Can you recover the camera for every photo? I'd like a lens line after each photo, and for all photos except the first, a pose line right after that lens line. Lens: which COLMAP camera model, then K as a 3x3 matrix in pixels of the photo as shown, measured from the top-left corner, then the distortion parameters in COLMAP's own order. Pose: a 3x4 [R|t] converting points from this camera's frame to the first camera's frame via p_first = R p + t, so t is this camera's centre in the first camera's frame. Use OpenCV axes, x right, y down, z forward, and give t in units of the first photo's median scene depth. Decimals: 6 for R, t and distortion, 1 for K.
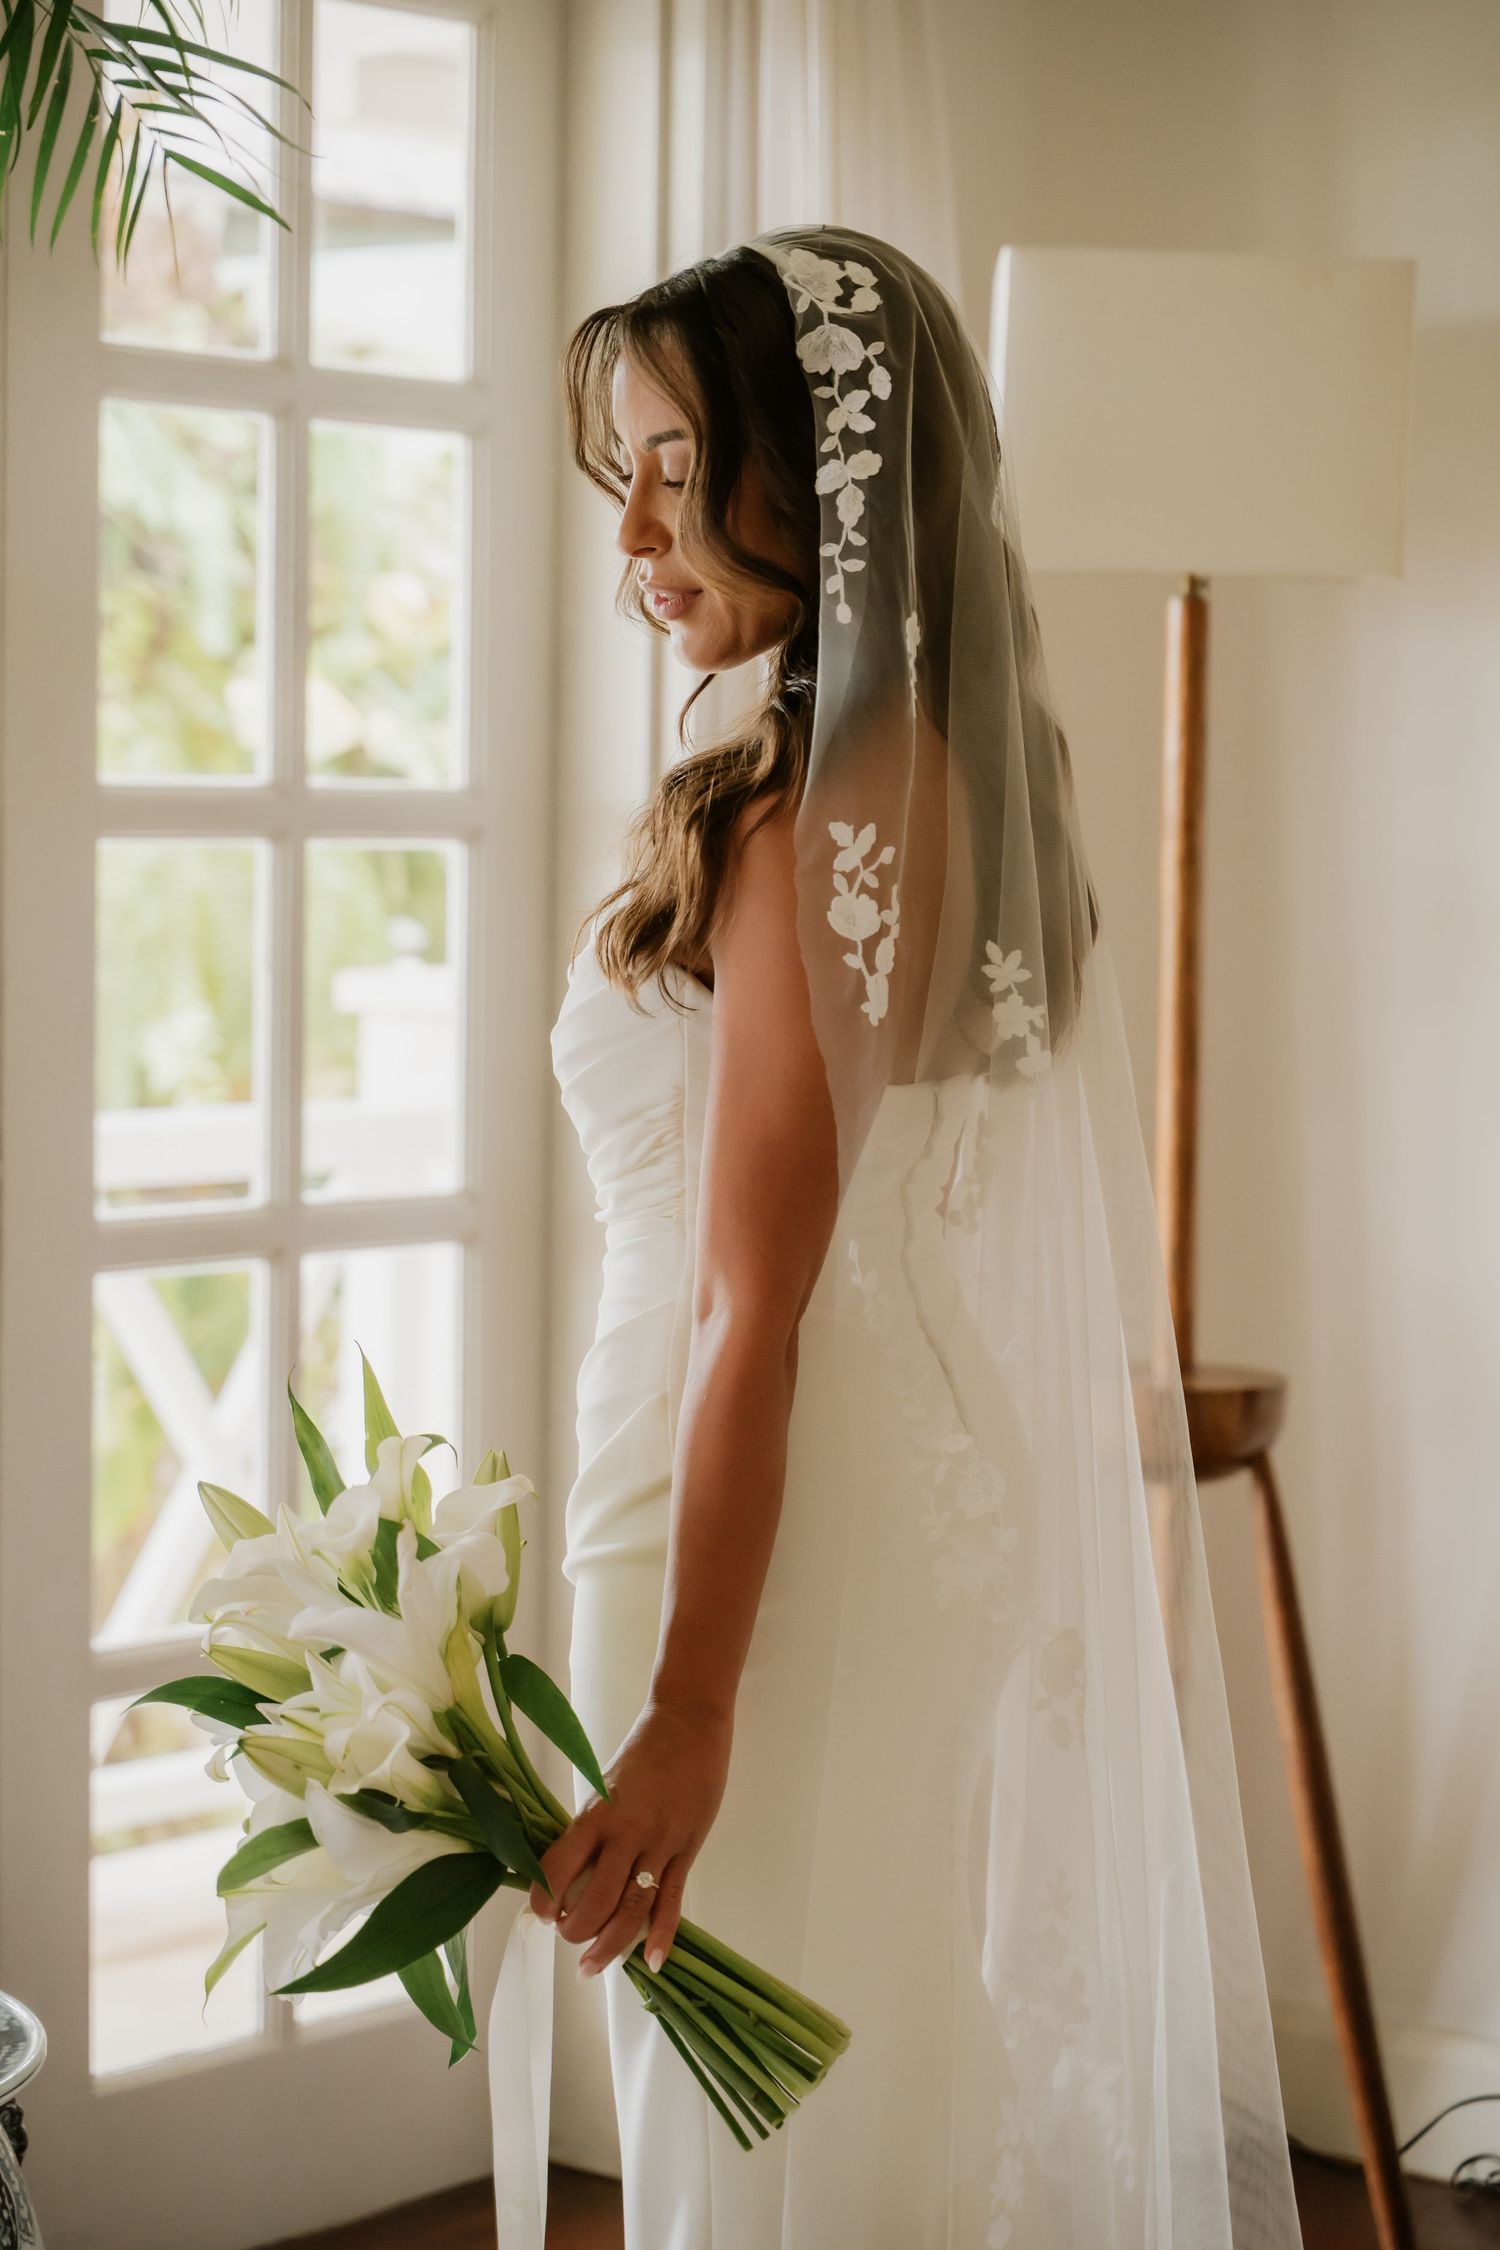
lens RADIAL K [[4482.9, 0, 750.0], [0, 4482.9, 1125.0], [0, 0, 1]] dist [0.020747, -0.220201]
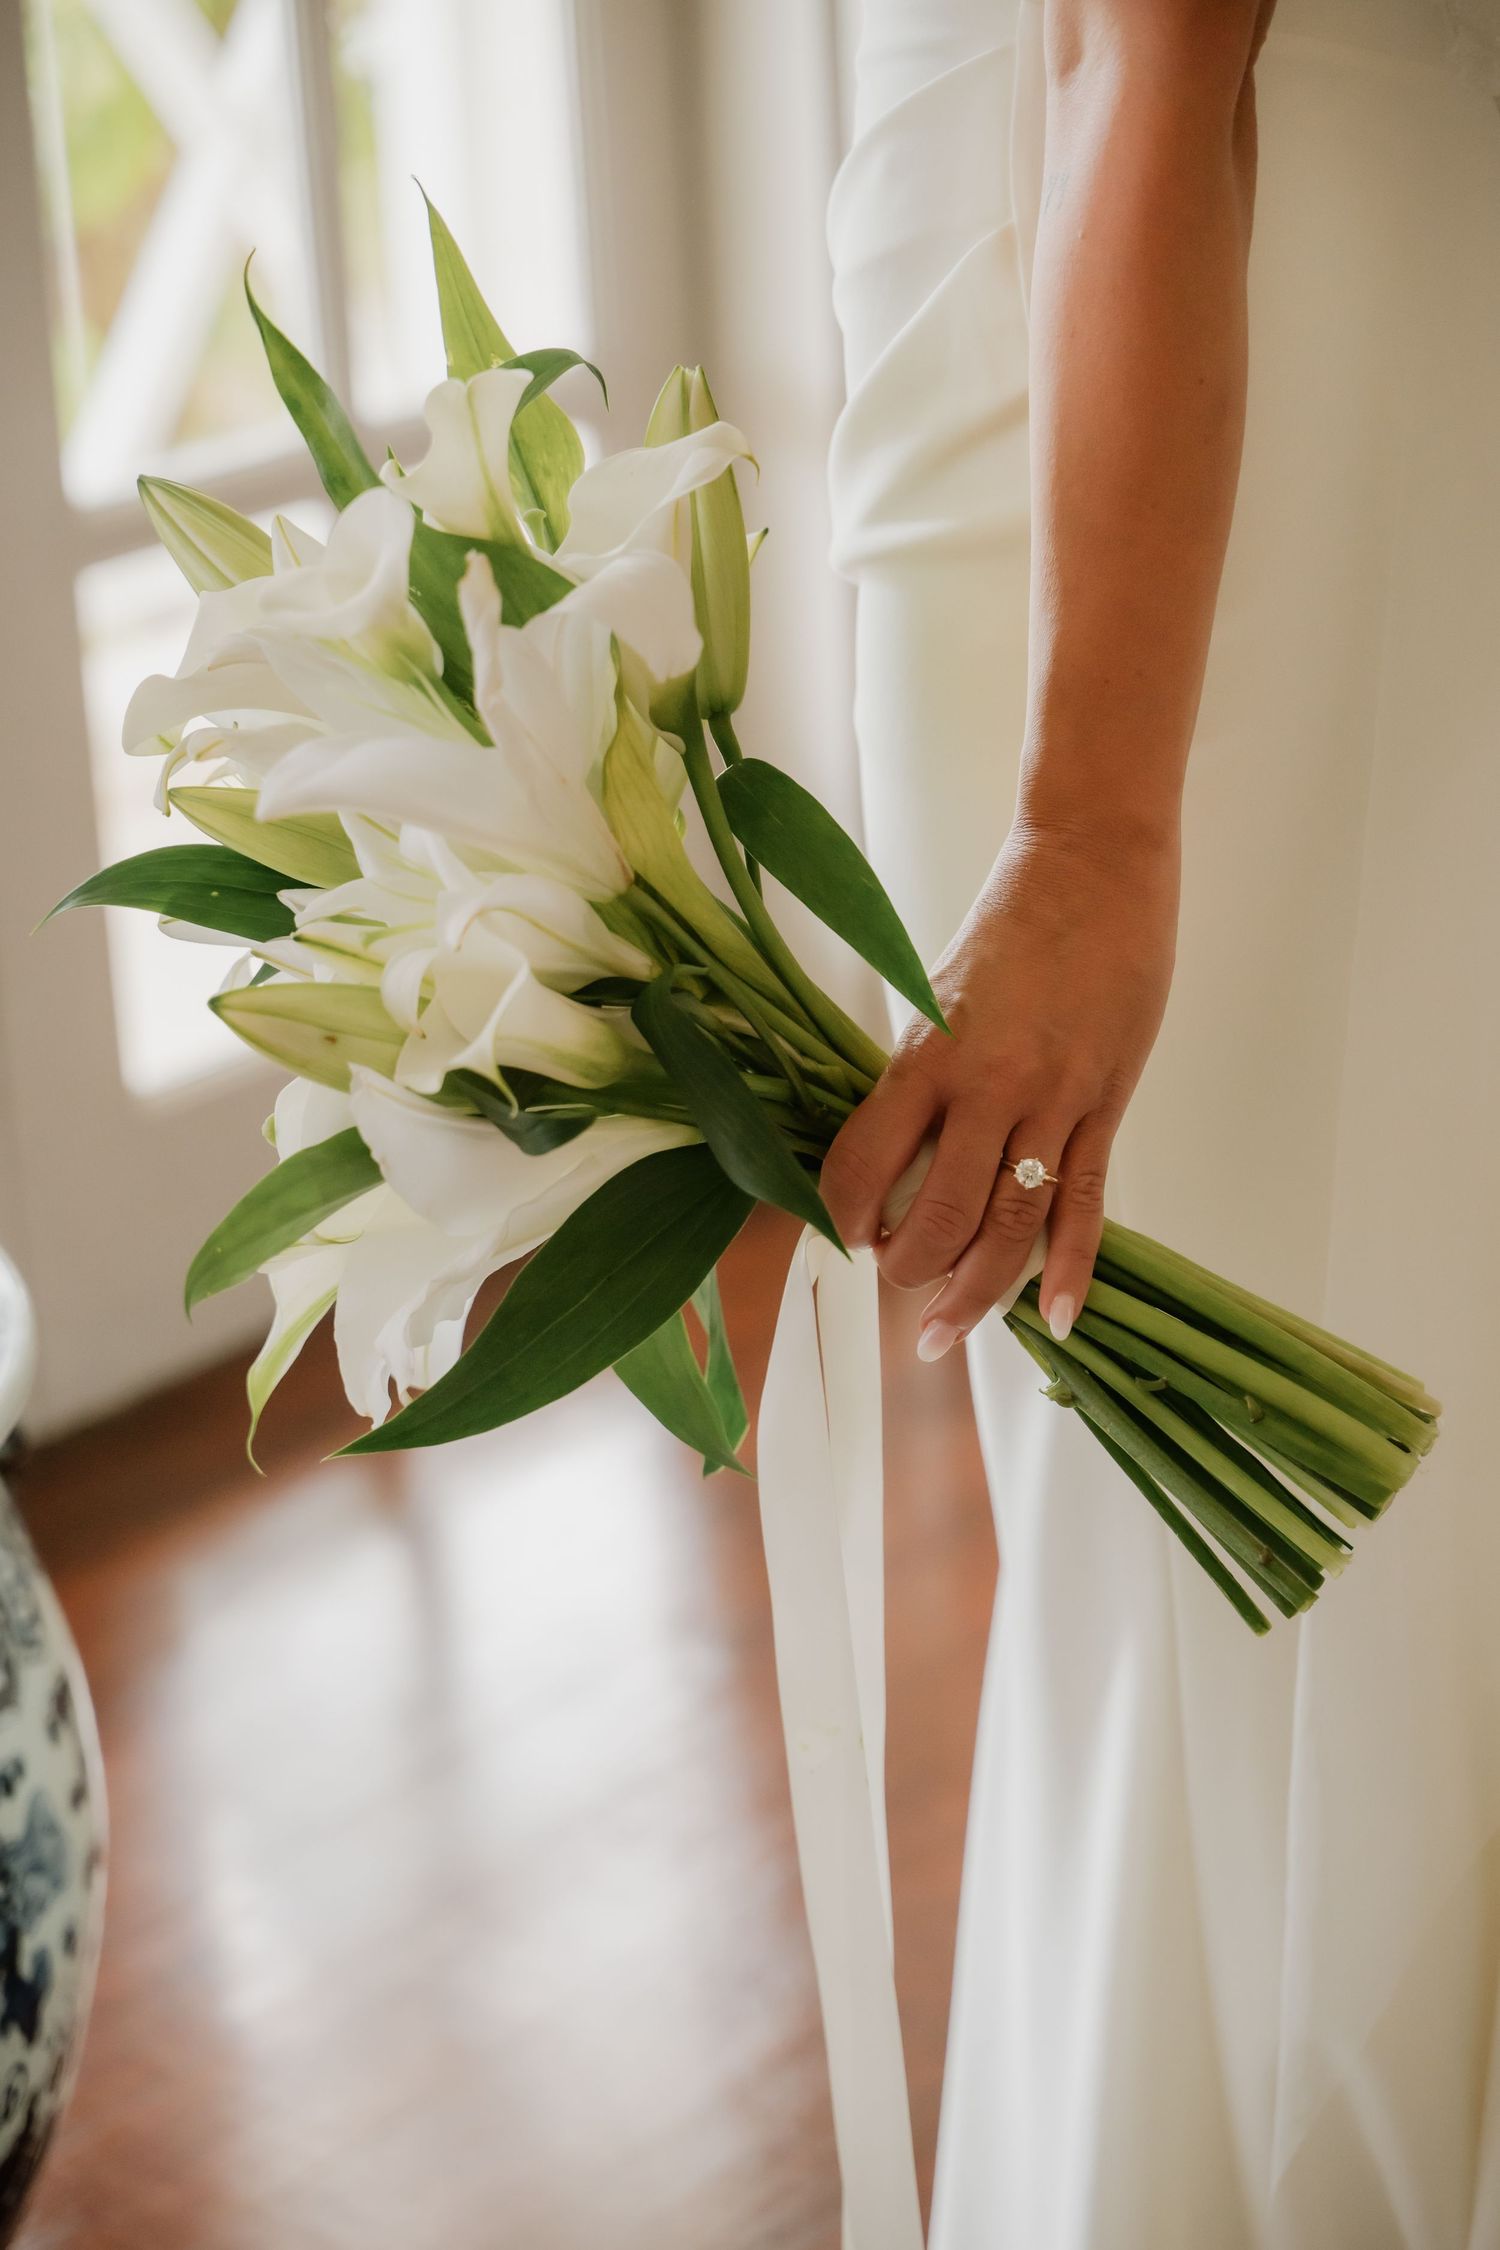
lens RADIAL K [[4482.9, 0, 750.0], [0, 4482.9, 1125.0], [0, 0, 1]] dist [0.020747, -0.220201]
pose [[0.989954, -0.065120, -0.125502, 0.010554], [0.096567, 0.959753, 0.263720, 0.020680], [0.103278, -0.273190, 0.956400, 0.491660]]
